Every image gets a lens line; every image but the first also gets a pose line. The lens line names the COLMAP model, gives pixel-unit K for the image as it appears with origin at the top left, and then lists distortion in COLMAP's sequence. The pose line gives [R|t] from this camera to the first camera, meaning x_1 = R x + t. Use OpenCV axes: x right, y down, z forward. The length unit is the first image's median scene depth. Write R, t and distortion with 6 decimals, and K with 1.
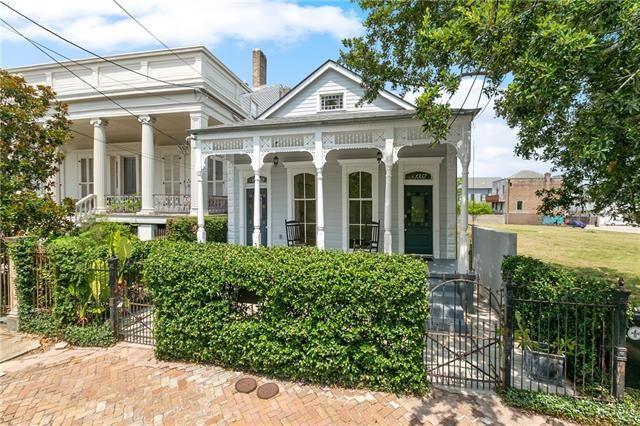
lens RADIAL K [[287.7, 0, 321.4], [0, 287.7, 216.1], [0, 0, 1]] dist [0.005345, 0.000864]
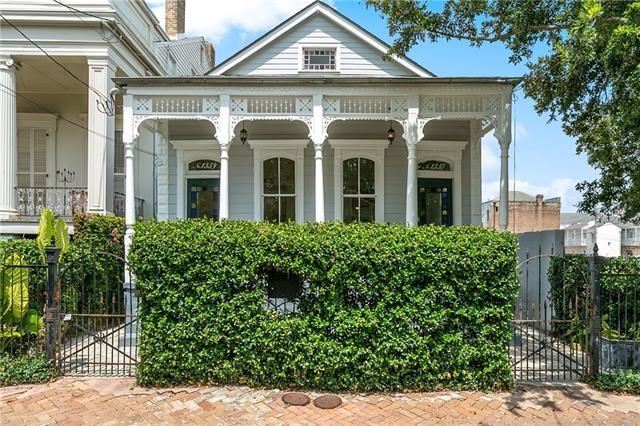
lens RADIAL K [[440.3, 0, 328.1], [0, 440.3, 245.7], [0, 0, 1]] dist [-0.001967, 0.001021]
pose [[0.975396, 0.001953, 0.220451, -0.382375], [0.003100, 0.999740, -0.022574, 0.190218], [-0.220438, 0.022702, 0.975137, -0.122754]]
